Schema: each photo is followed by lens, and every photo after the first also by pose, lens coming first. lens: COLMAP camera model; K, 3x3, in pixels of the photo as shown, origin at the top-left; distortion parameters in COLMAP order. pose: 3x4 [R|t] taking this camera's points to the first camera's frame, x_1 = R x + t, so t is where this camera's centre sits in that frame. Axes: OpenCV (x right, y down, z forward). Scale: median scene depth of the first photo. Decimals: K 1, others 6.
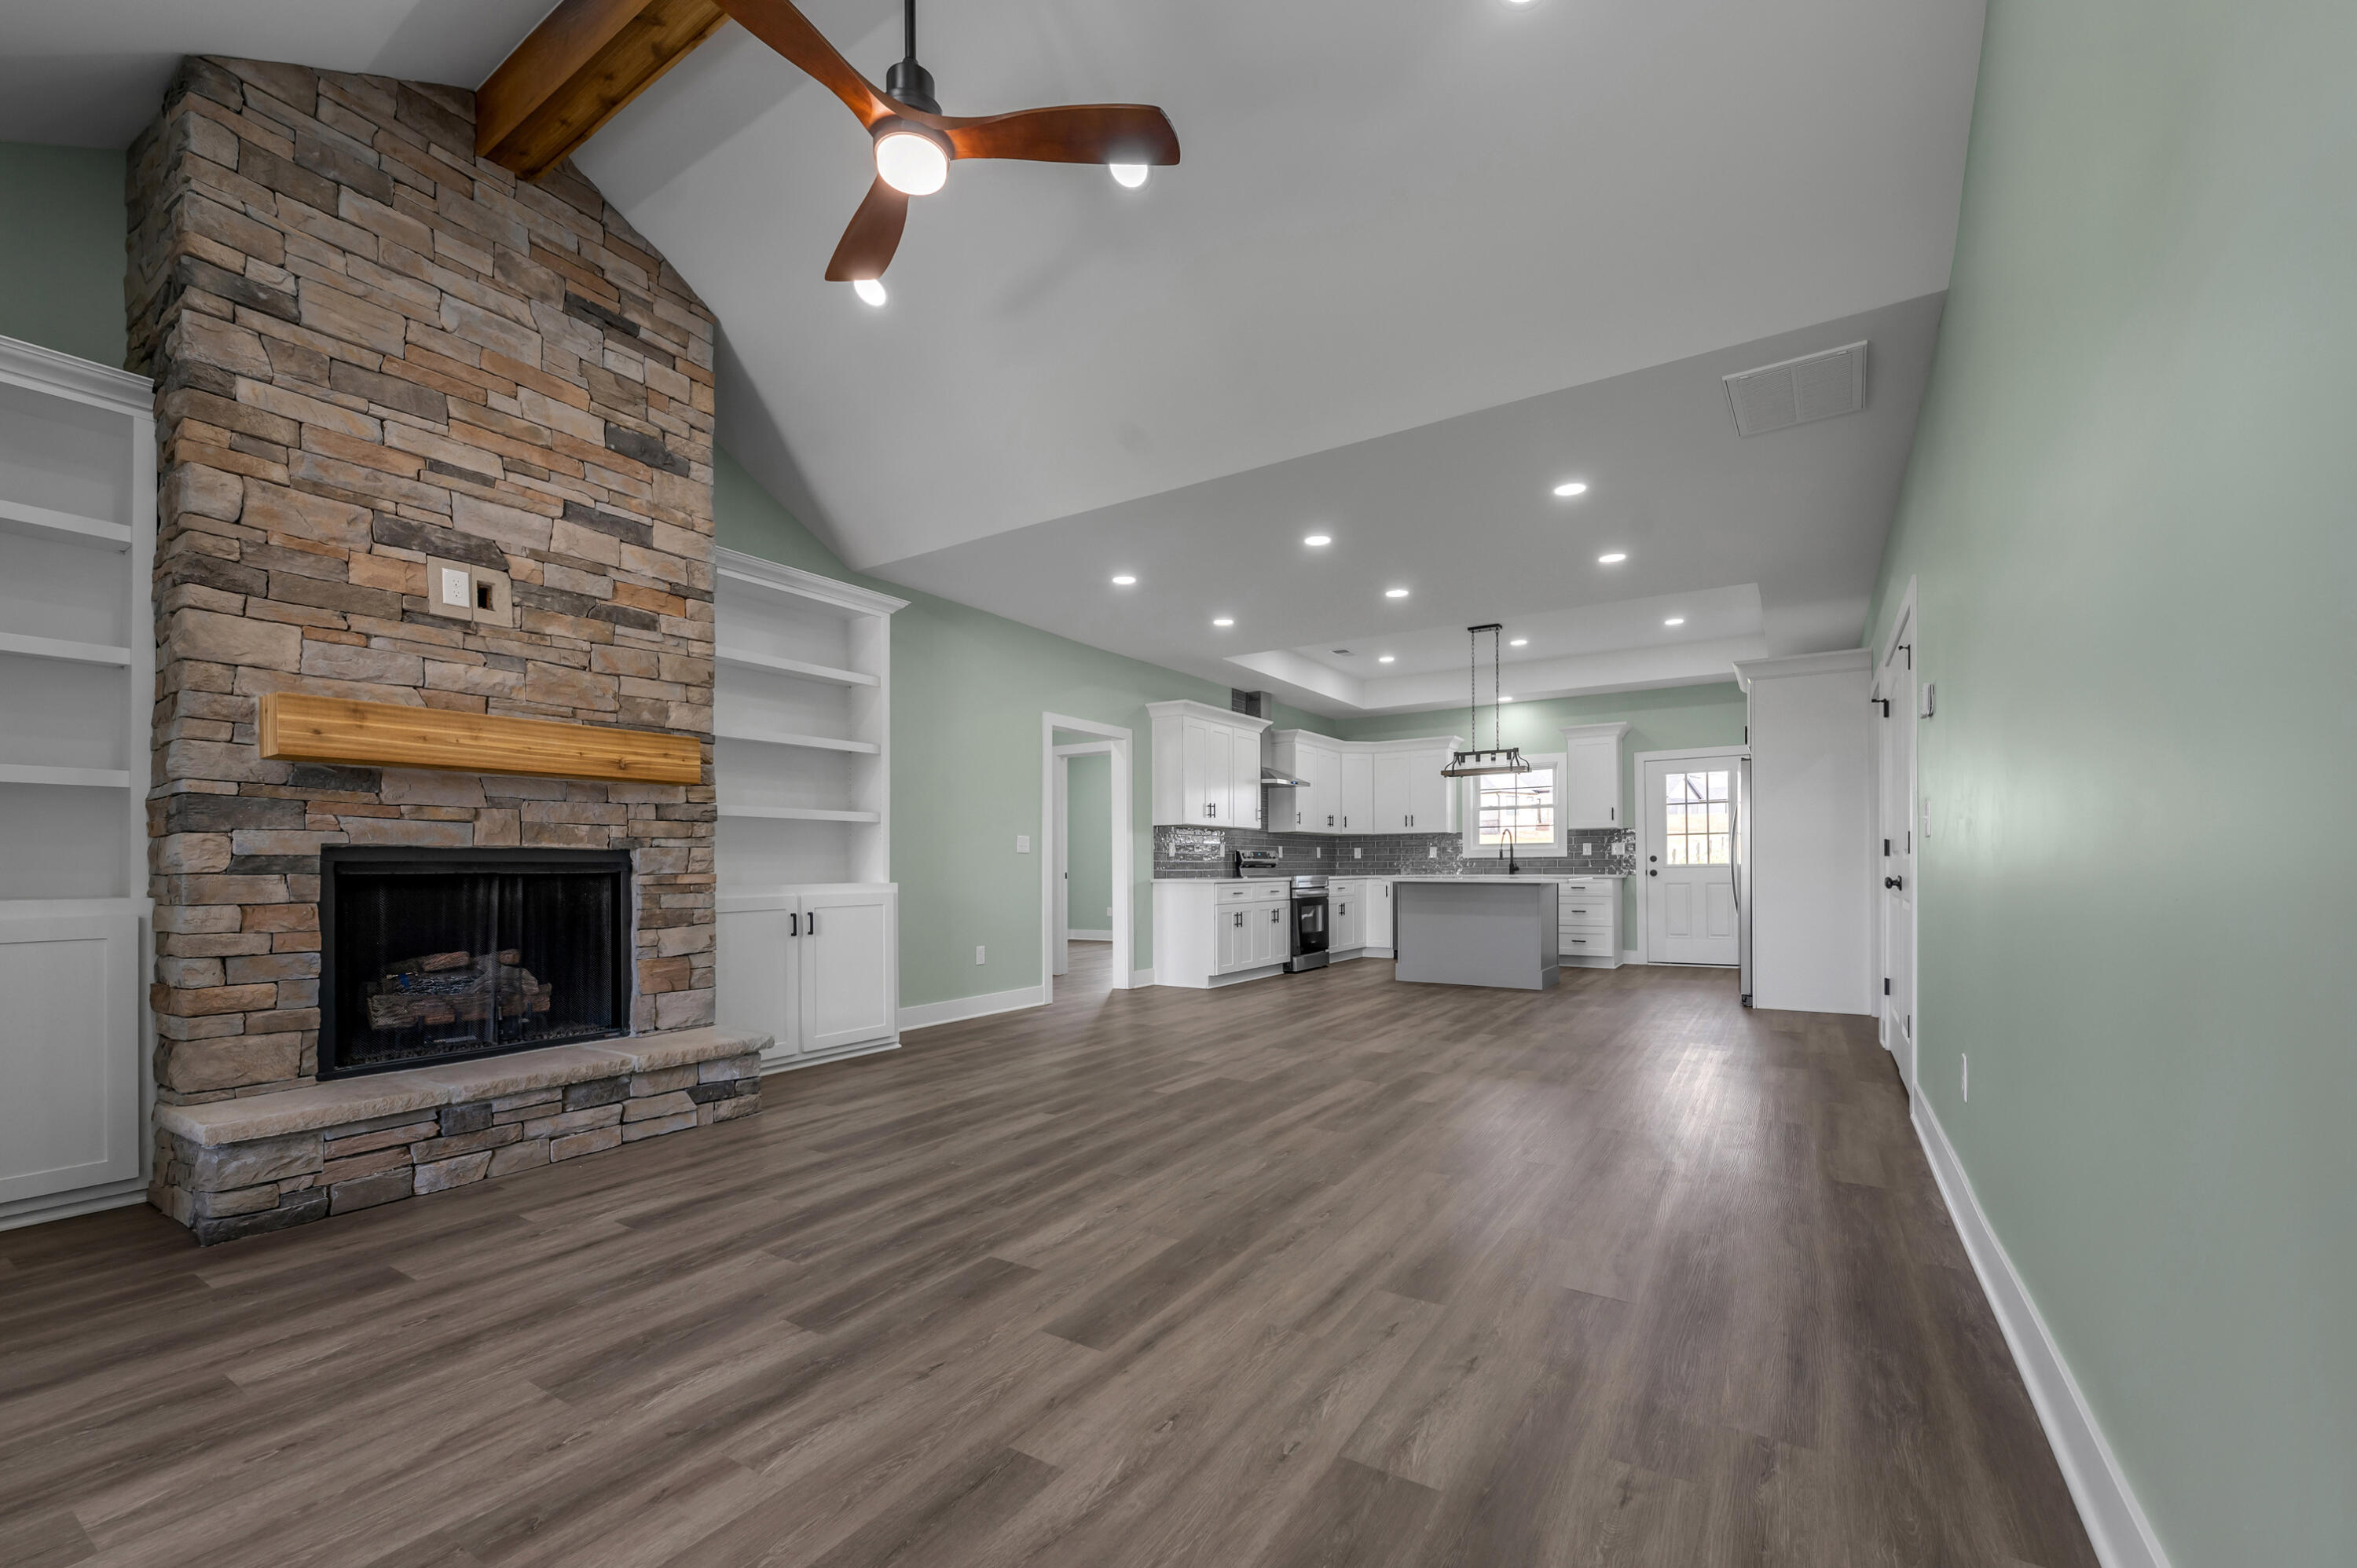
lens RADIAL K [[956.4, 0, 1176.2], [0, 956.4, 863.8], [0, 0, 1]] dist [0.000379, 0.000087]
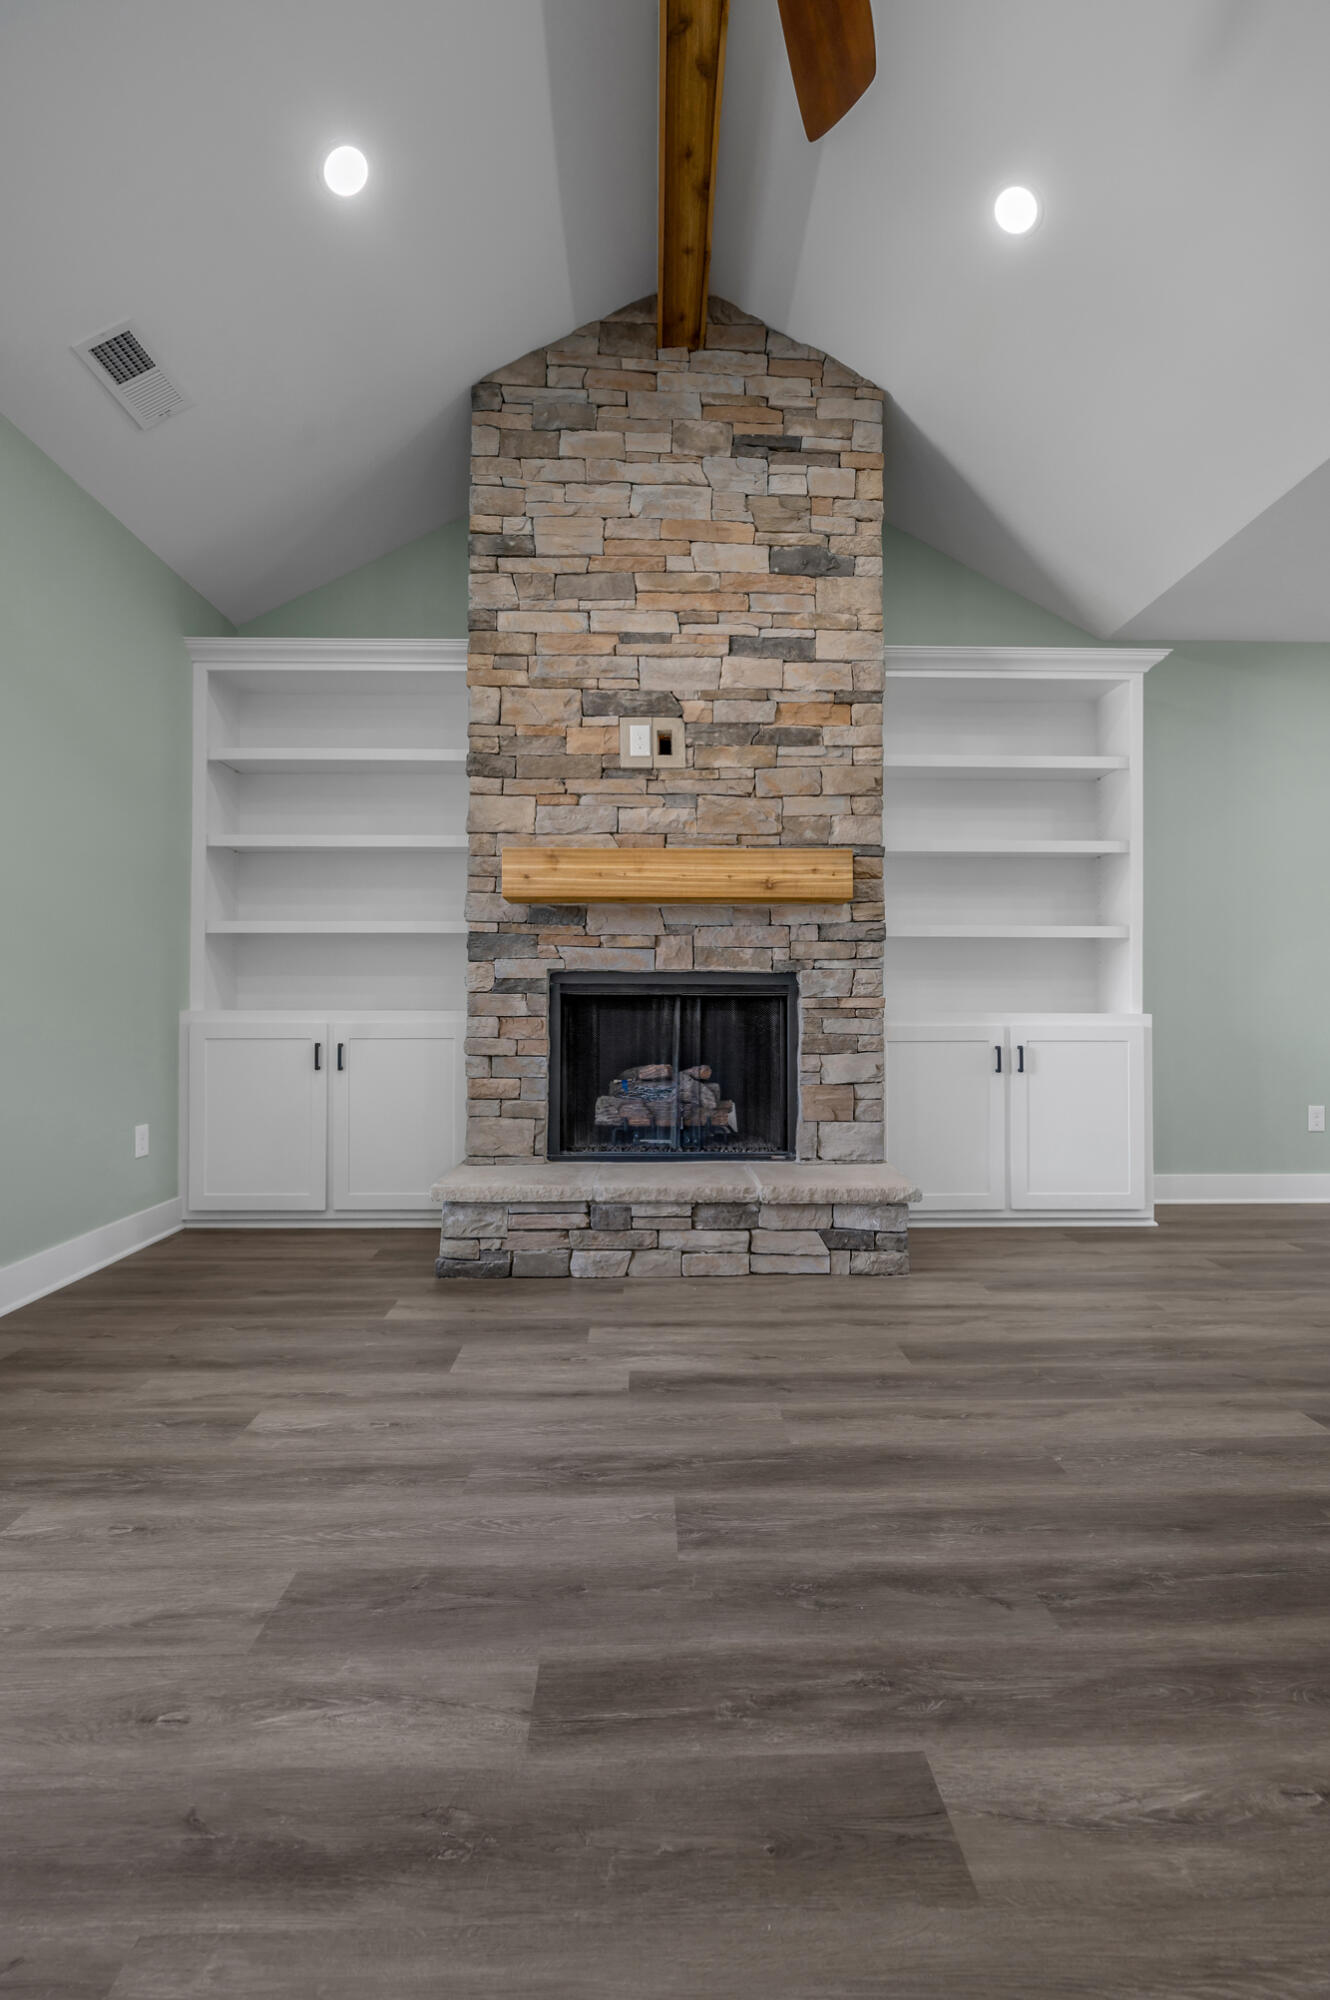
lens RADIAL K [[814.2, 0, 665.0], [0, 814.2, 1000.0], [0, 0, 1]] dist [-0.001983, -0.000089]
pose [[0.560977, -0.001300, -0.827830, 0.055597], [-0.003657, 0.999985, -0.004048, 0.020187], [0.827823, 0.005298, 0.560964, 0.477809]]
